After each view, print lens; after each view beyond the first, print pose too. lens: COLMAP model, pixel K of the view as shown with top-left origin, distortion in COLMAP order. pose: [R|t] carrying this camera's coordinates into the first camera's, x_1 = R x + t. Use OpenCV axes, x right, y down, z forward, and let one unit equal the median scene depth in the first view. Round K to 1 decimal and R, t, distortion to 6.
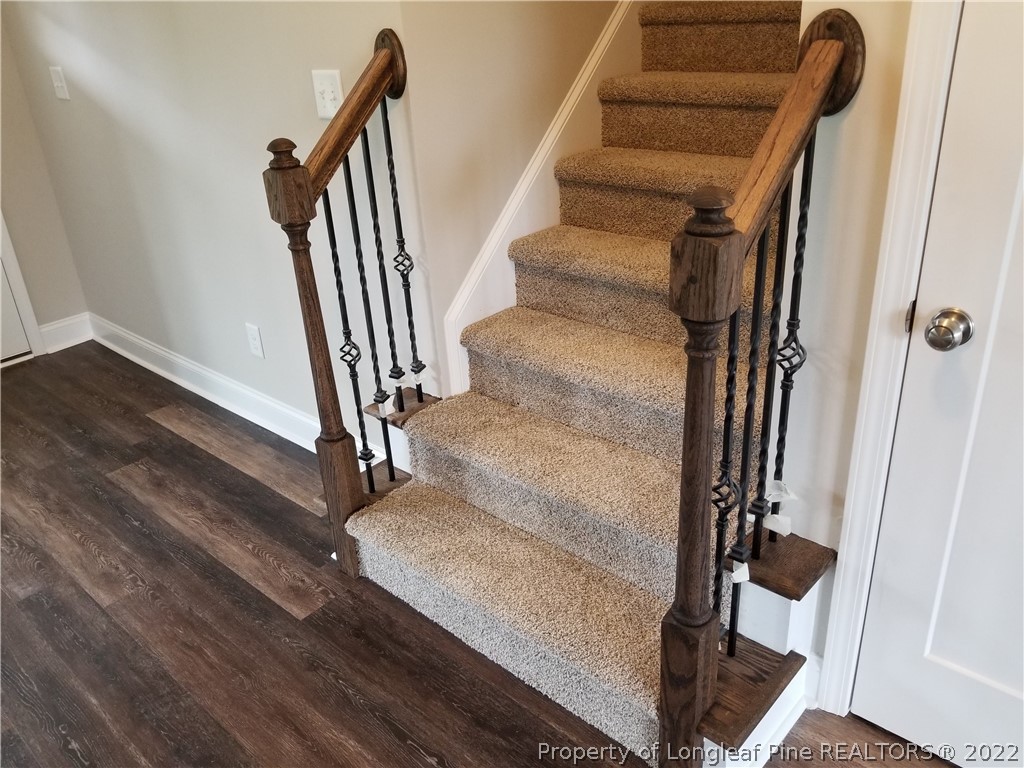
lens RADIAL K [[803.1, 0, 514.7], [0, 803.1, 379.8], [0, 0, 1]] dist [0.099336, -0.143477]
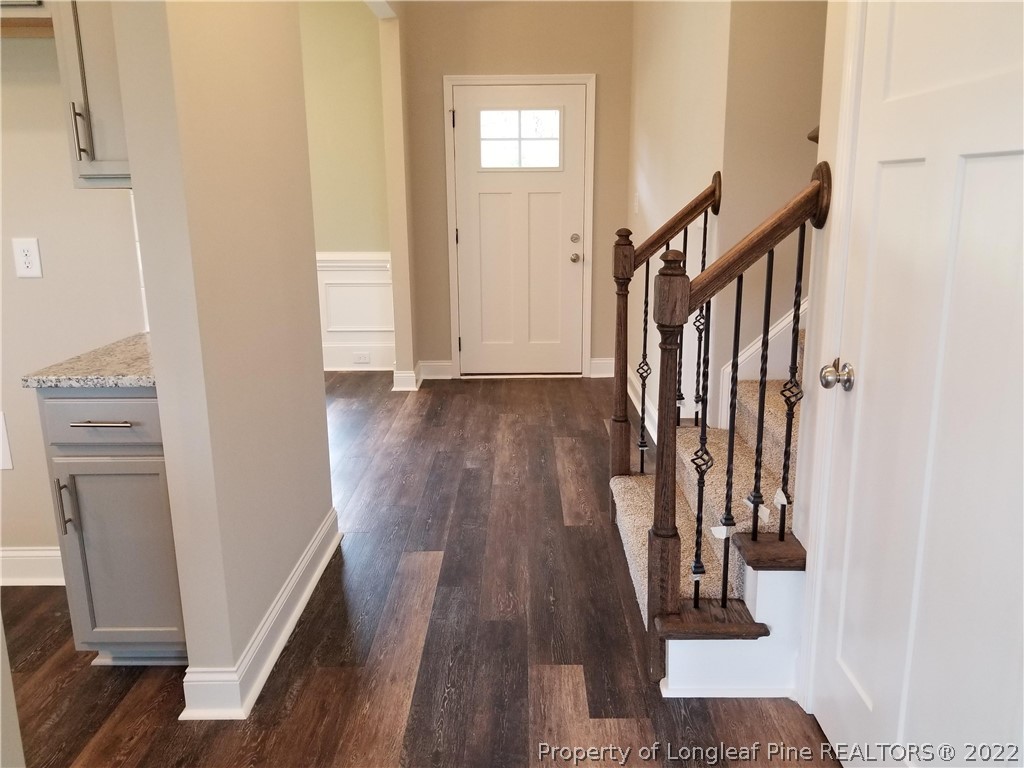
lens RADIAL K [[801.2, 0, 510.5], [0, 801.2, 365.9], [0, 0, 1]] dist [0.020650, -0.001036]
pose [[0.657490, 0.197960, -0.726993, 0.714032], [-0.331838, 0.942332, -0.043516, 0.108272], [0.676455, 0.269855, 0.685264, -0.198698]]
